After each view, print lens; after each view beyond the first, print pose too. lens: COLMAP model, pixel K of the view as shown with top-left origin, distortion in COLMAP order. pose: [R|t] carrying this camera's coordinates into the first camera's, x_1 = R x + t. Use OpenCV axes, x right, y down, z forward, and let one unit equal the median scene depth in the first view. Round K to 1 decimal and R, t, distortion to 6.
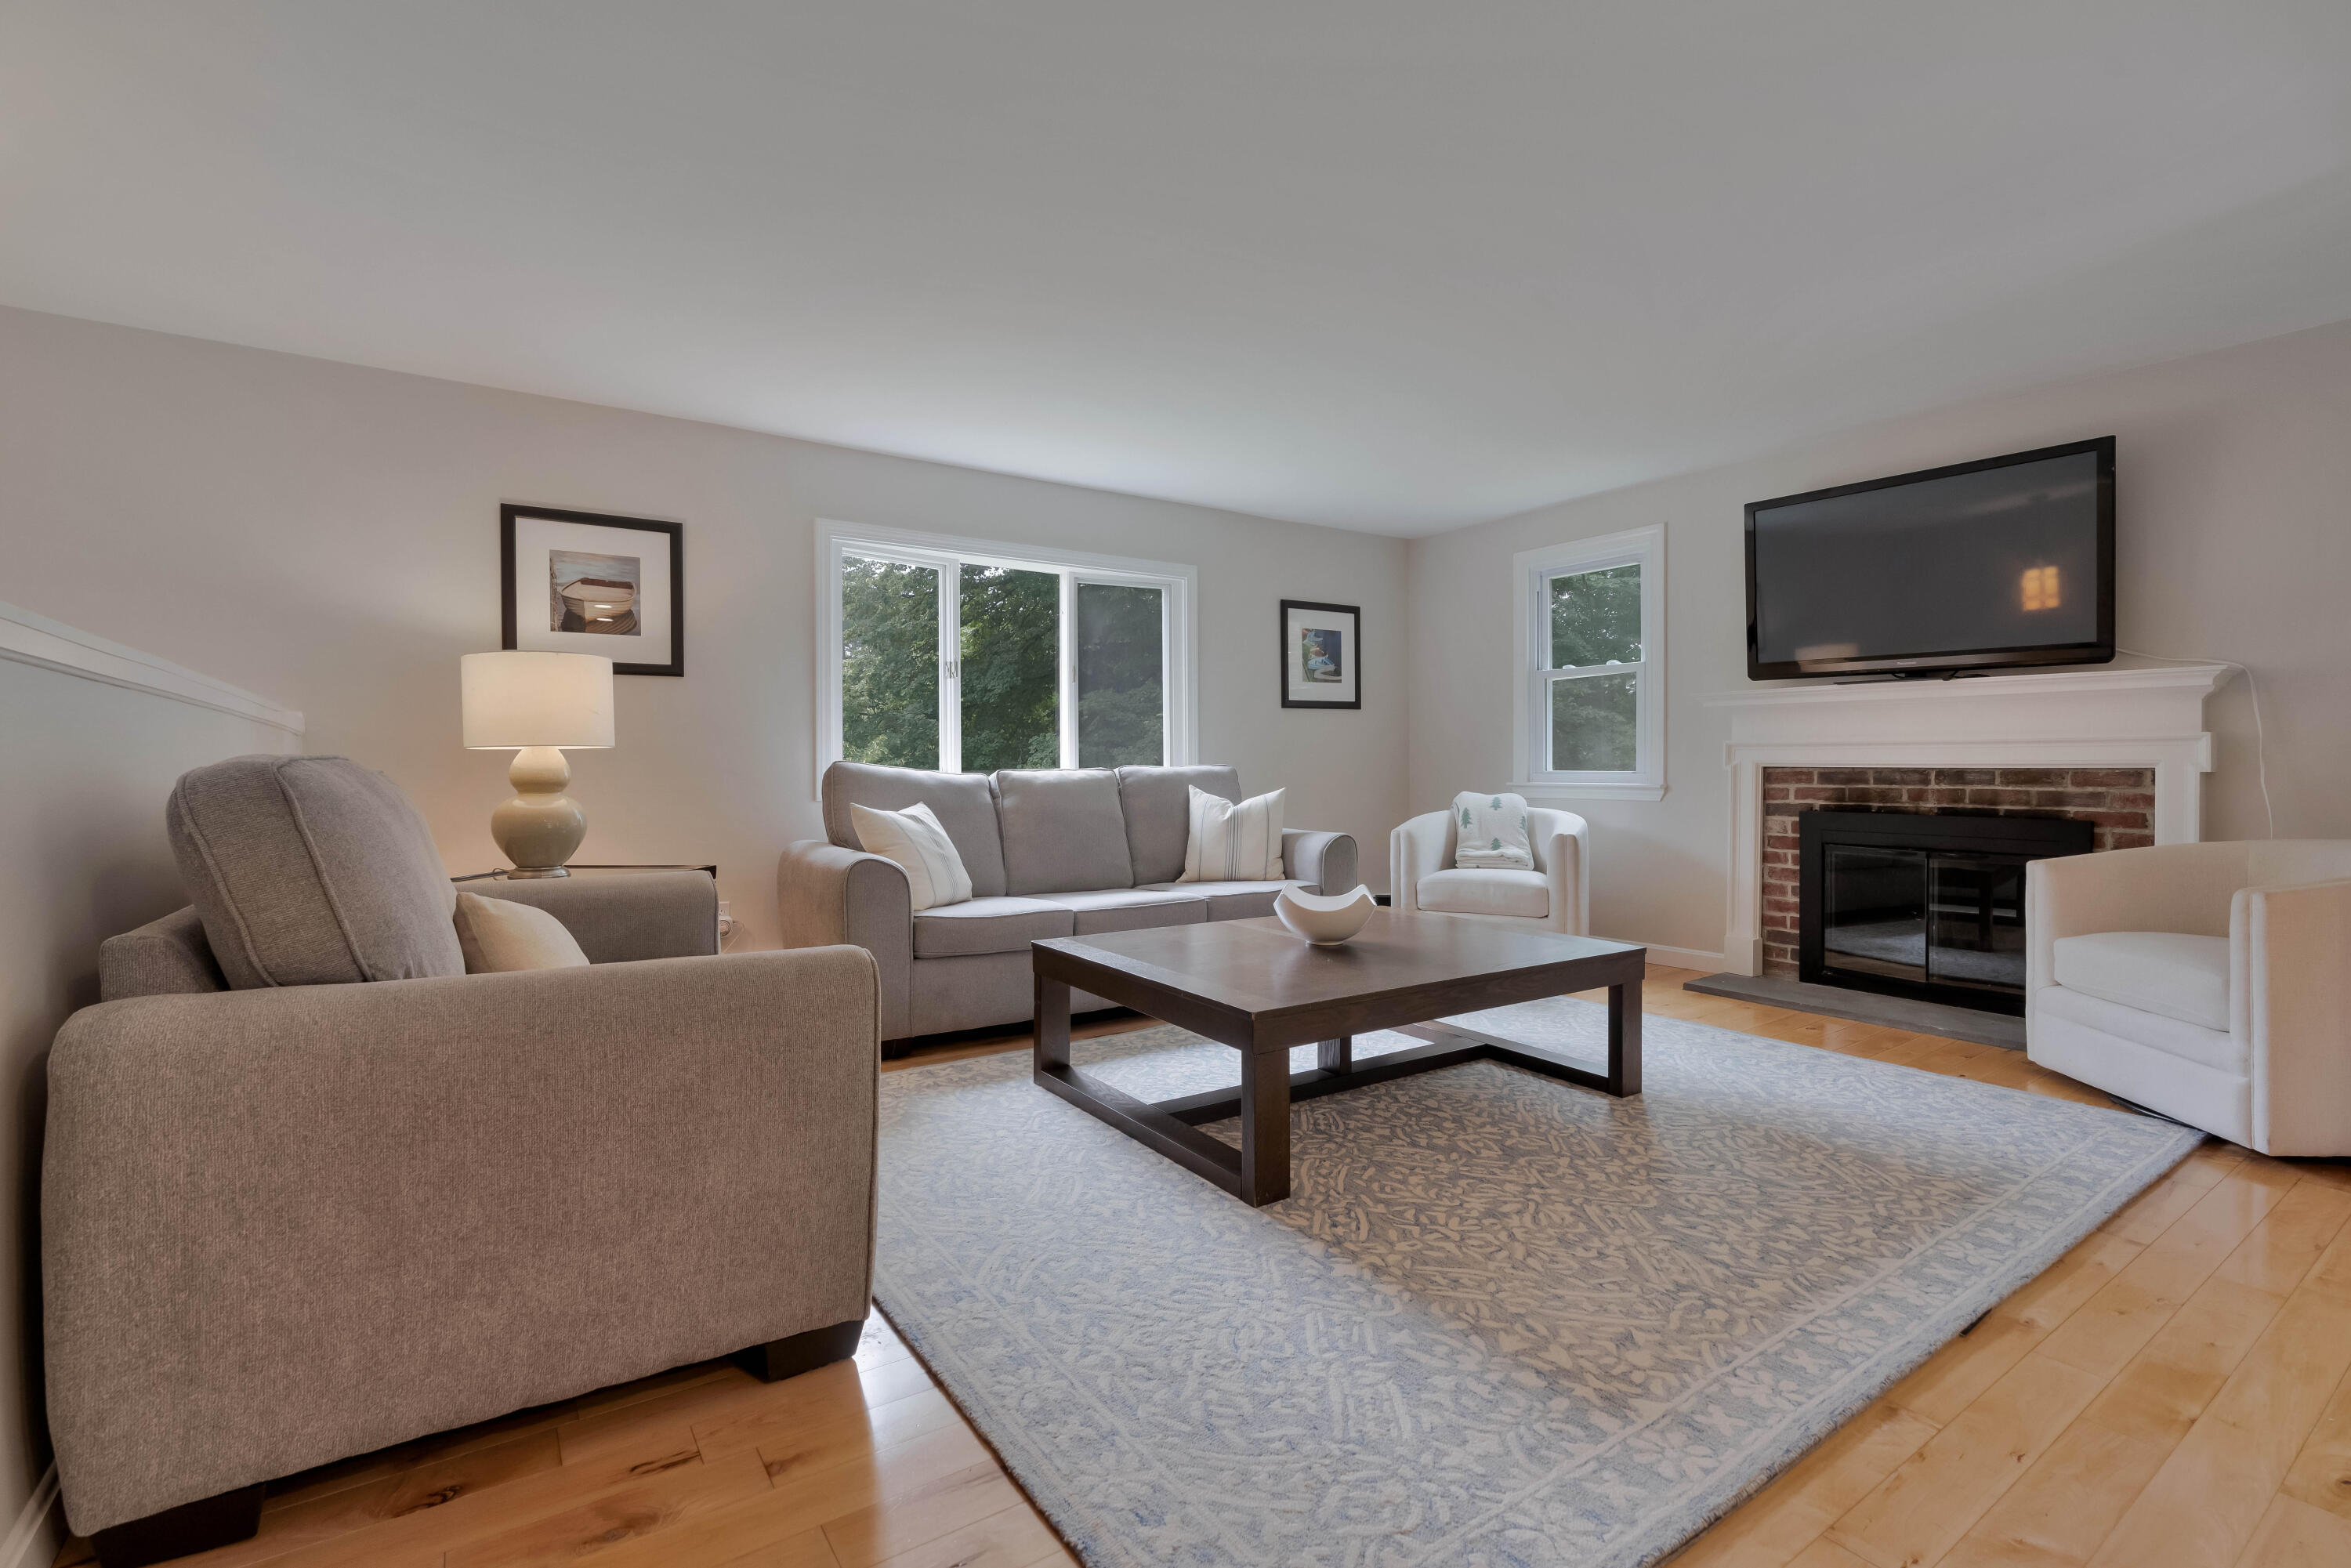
lens RADIAL K [[1055.8, 0, 1180.1], [0, 1055.8, 772.5], [0, 0, 1]] dist [-0.019399, 0.005628]
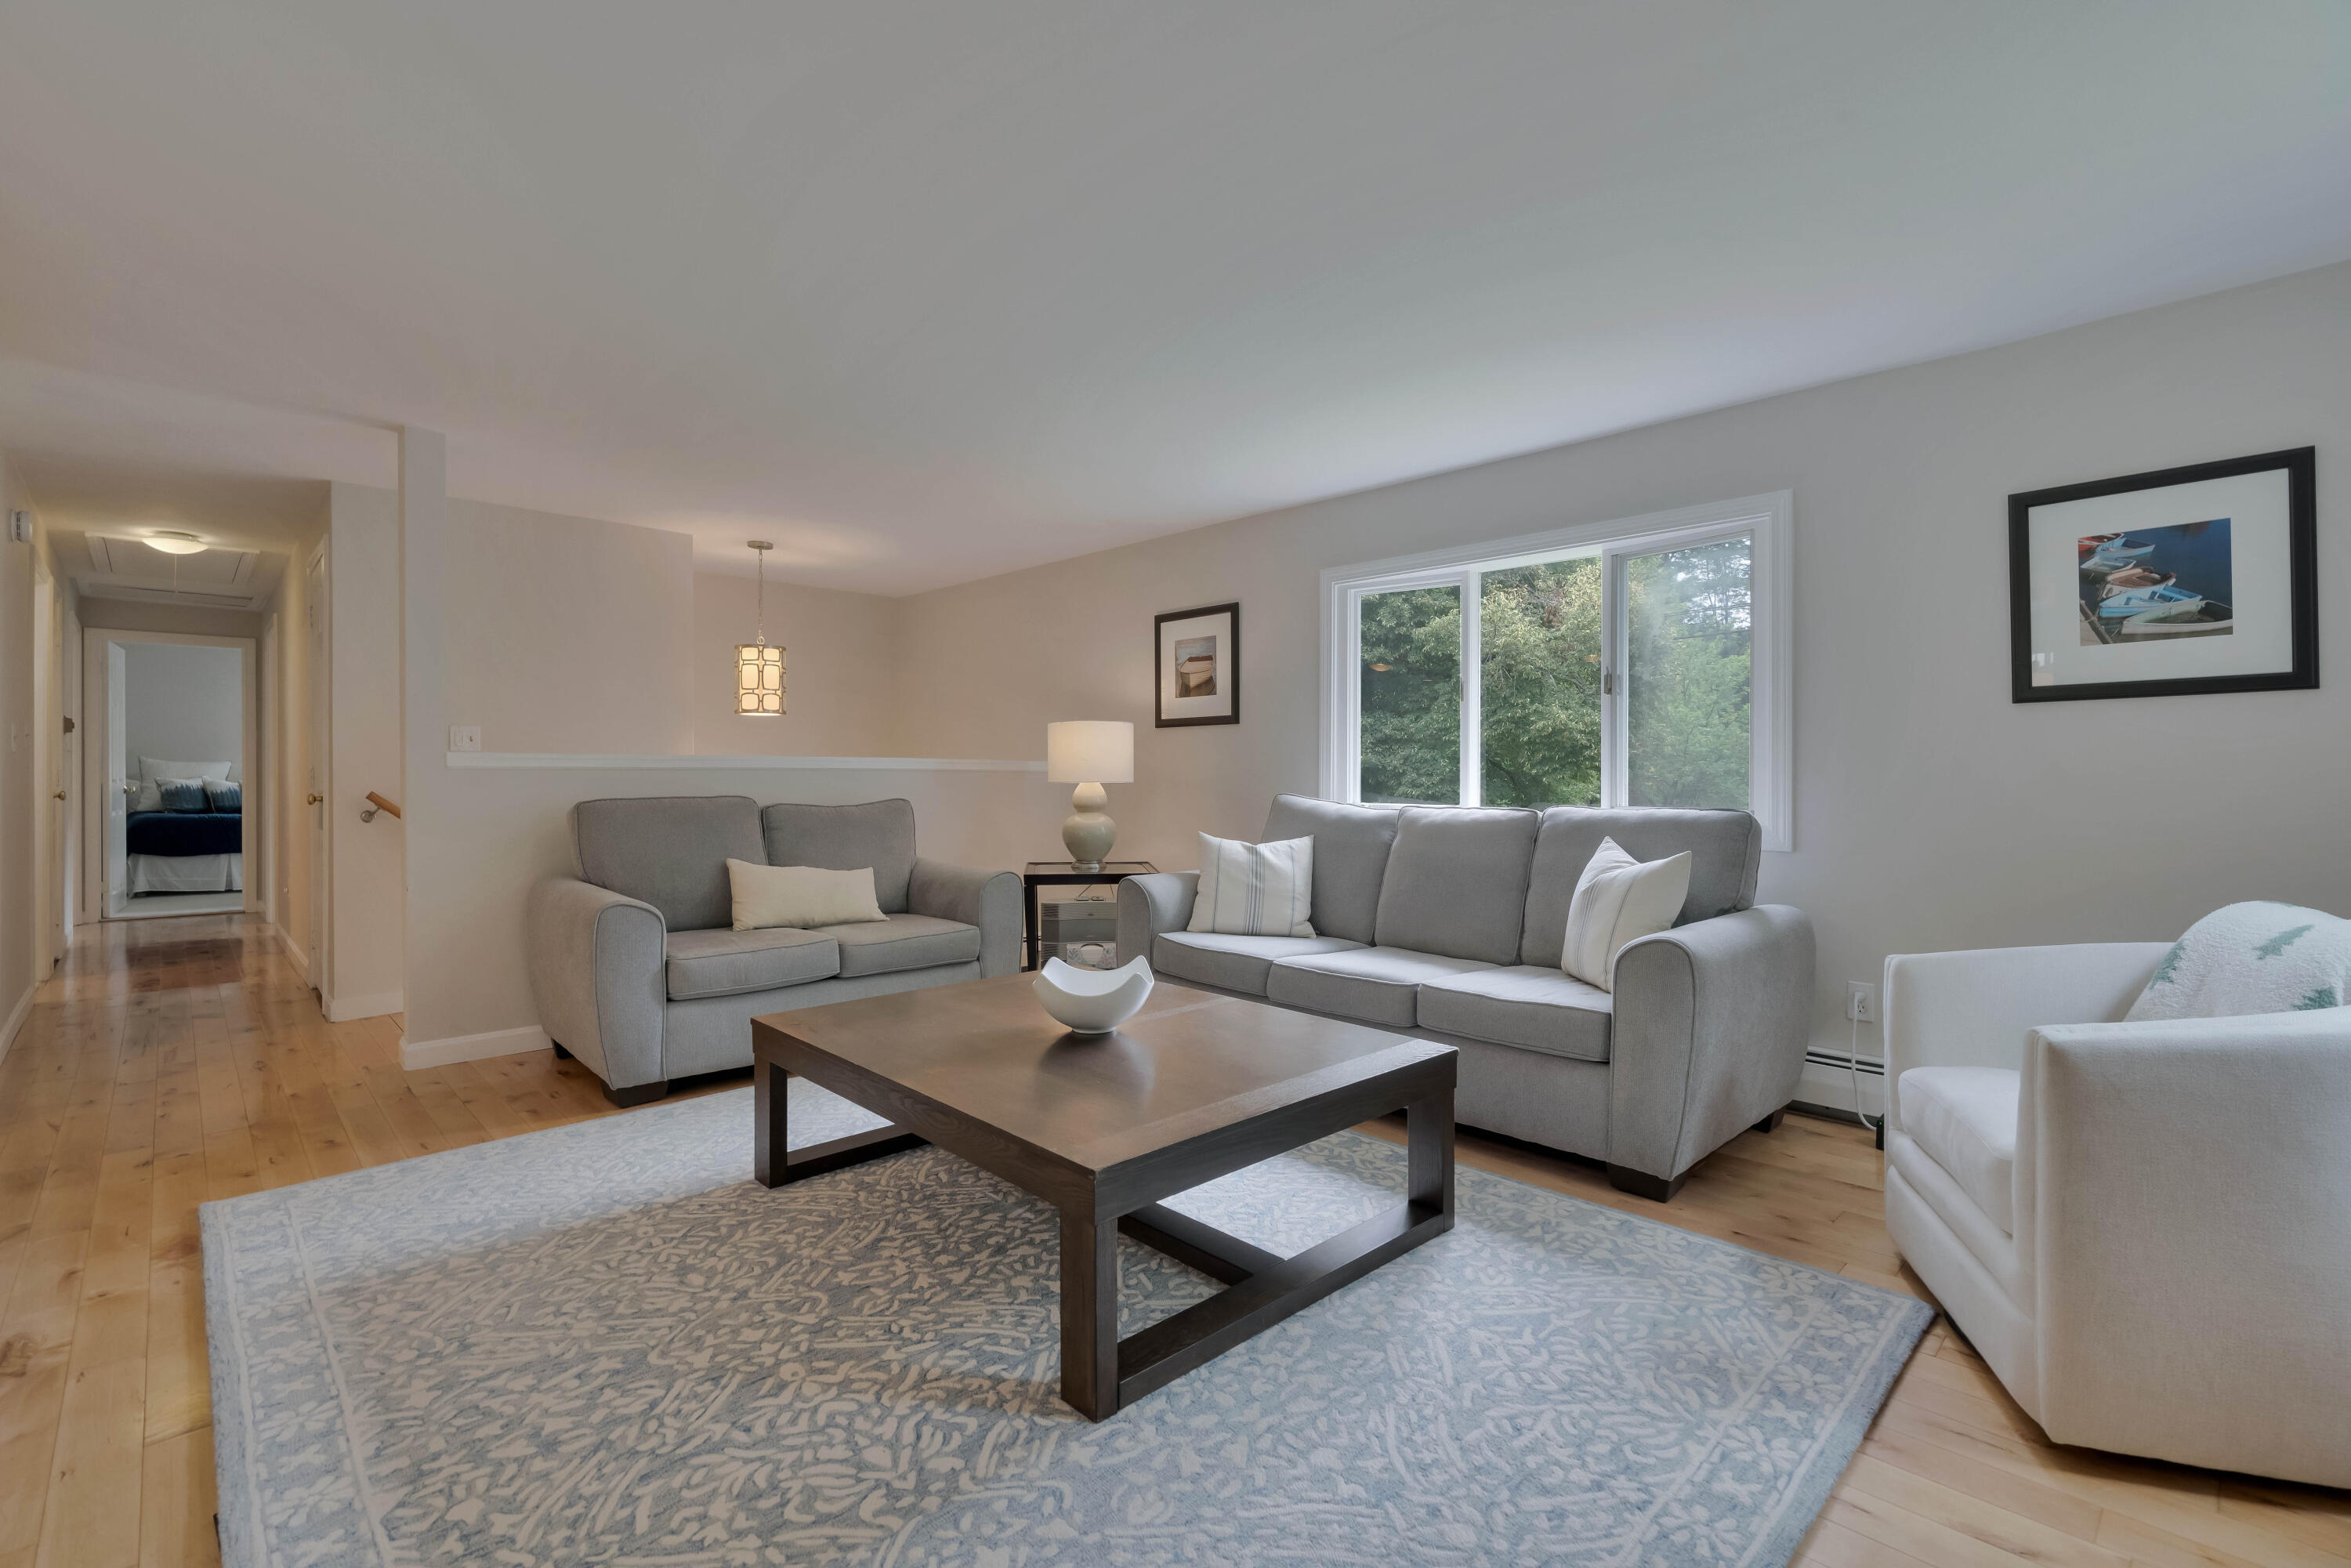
lens RADIAL K [[1055.8, 0, 1180.1], [0, 1055.8, 772.5], [0, 0, 1]] dist [-0.019399, 0.005628]
pose [[0.168177, 0.002811, -0.985753, 1.162598], [-0.007834, 0.999968, 0.001515, -0.052622], [0.985726, 0.007467, 0.168193, 1.101205]]
